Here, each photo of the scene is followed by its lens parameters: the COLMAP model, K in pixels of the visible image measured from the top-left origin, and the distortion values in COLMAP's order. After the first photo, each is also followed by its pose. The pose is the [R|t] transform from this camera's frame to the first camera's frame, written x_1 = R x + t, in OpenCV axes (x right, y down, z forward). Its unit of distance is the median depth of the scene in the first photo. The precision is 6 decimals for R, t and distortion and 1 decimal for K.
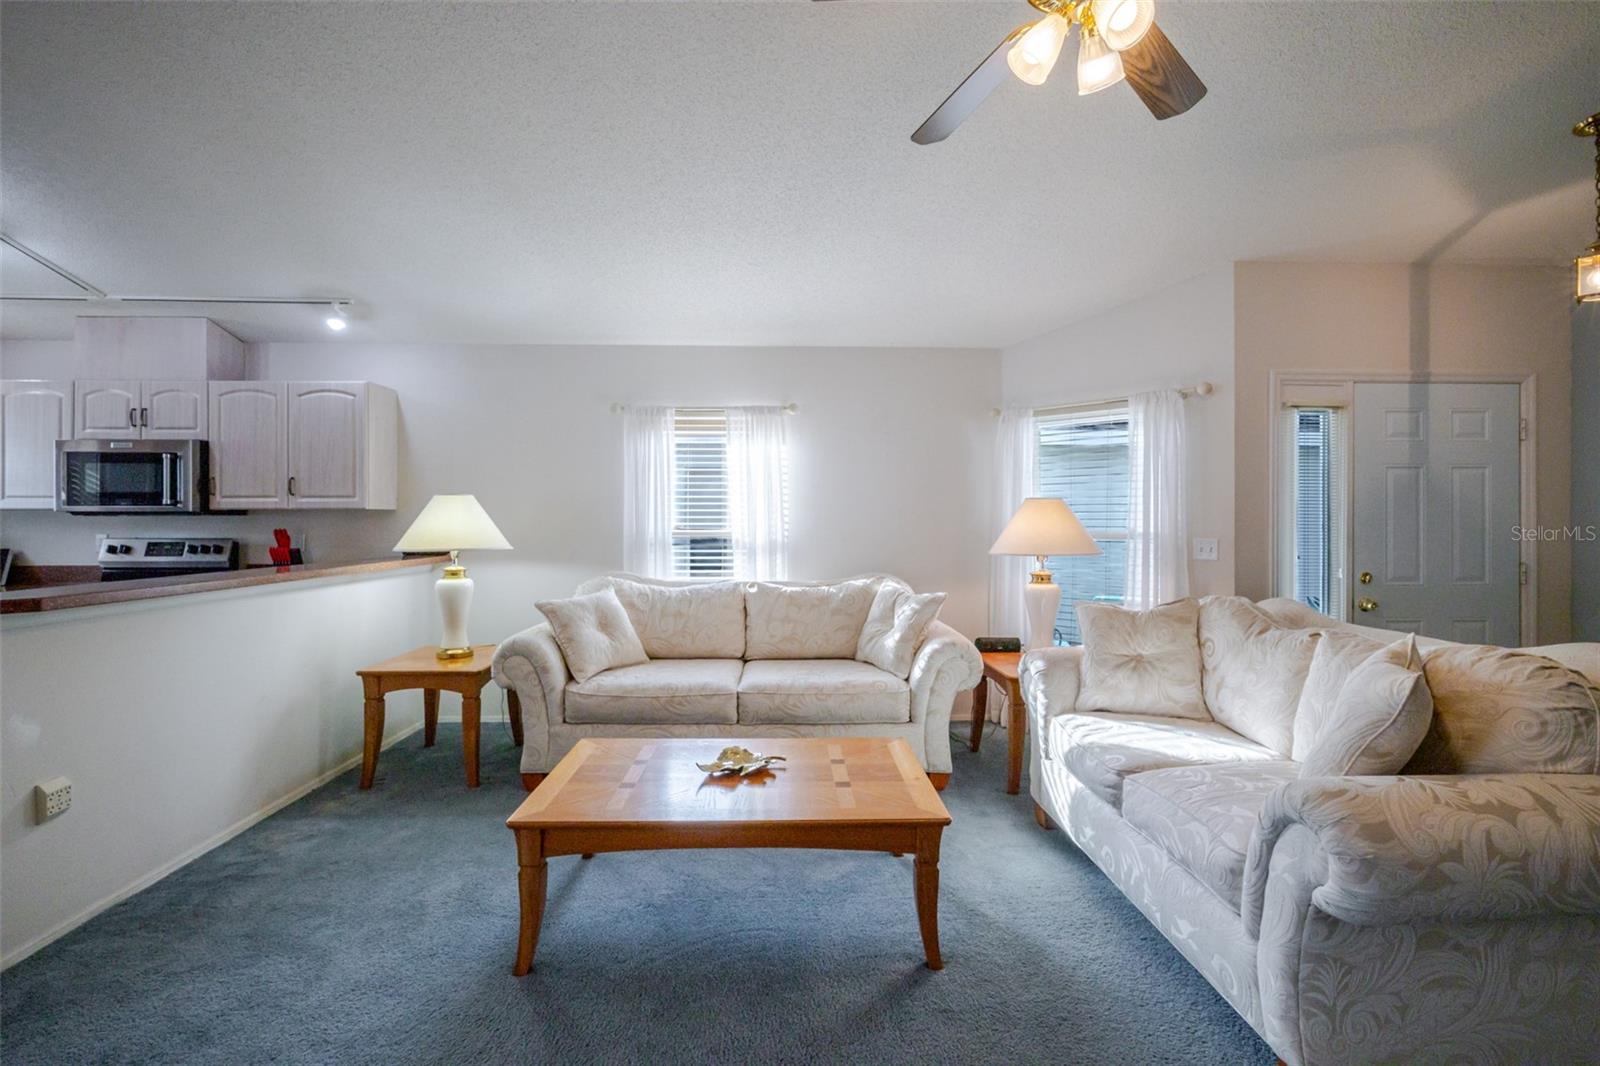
lens RADIAL K [[707.4, 0, 776.8], [0, 707.4, 520.7], [0, 0, 1]] dist [0.000916, -0.000039]
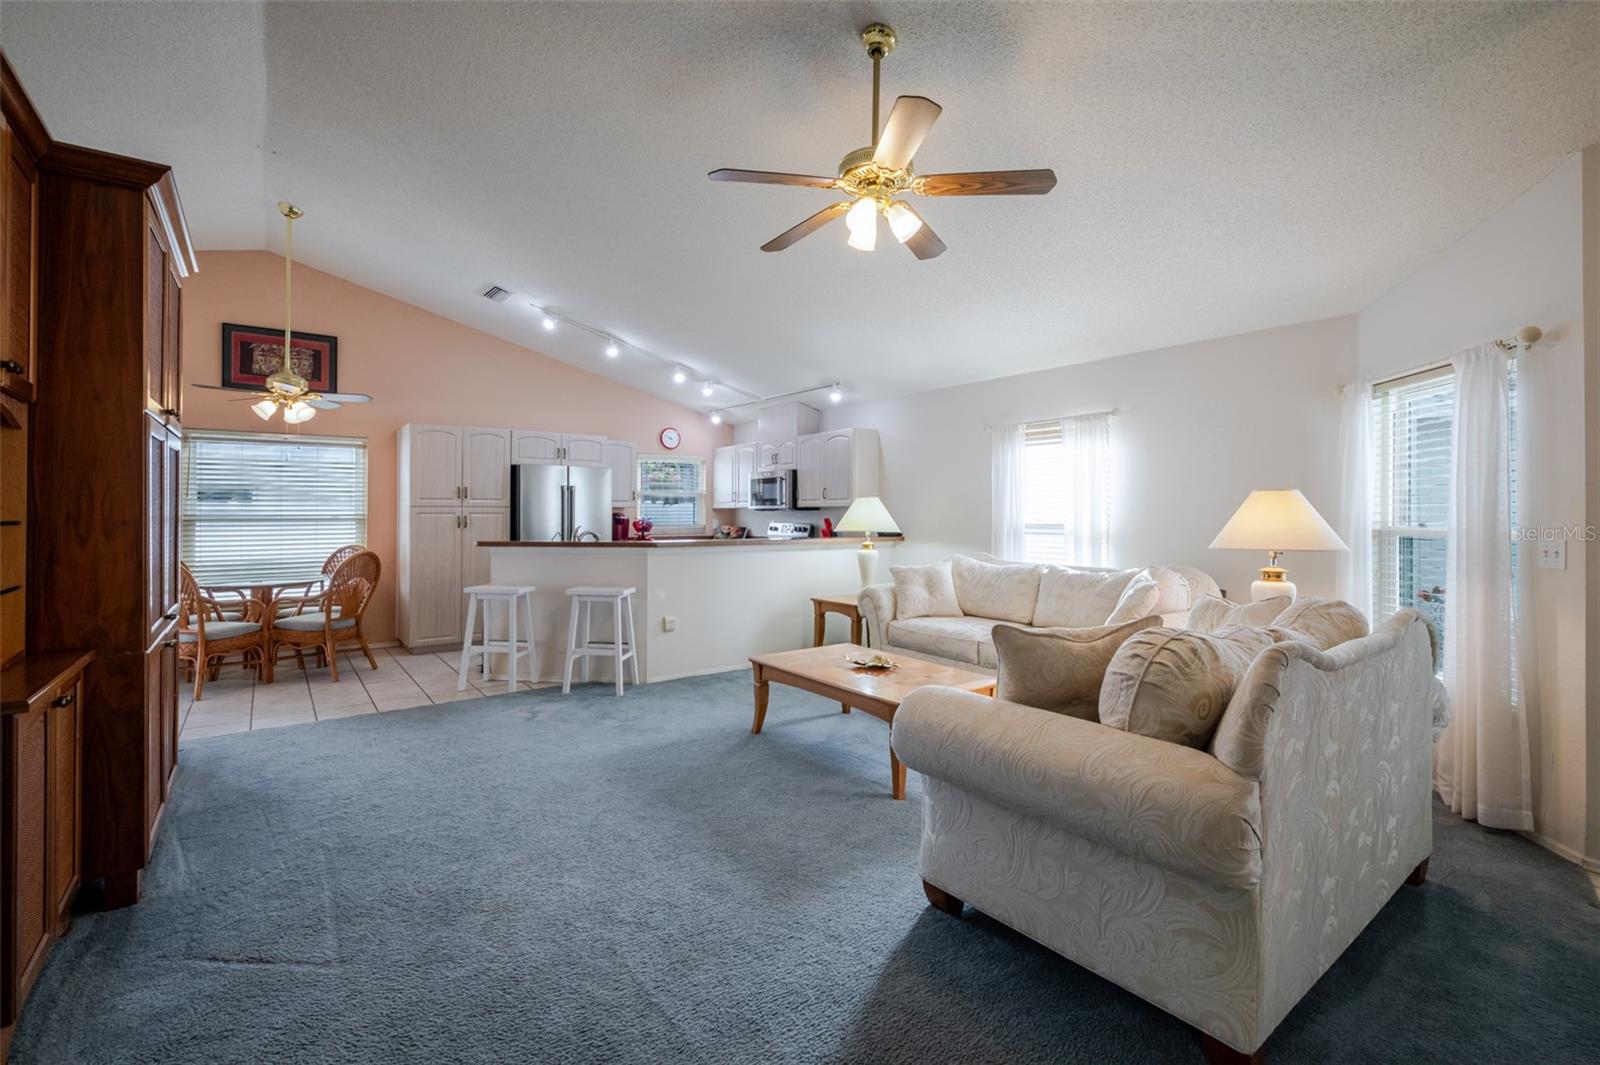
lens RADIAL K [[686.9, 0, 794.2], [0, 686.9, 509.0], [0, 0, 1]] dist [-0.001204, -0.000271]
pose [[0.585251, -0.004674, -0.810839, 0.625917], [-0.001891, 0.999973, -0.007129, 0.000952], [0.810850, 0.005706, 0.585226, -0.038710]]
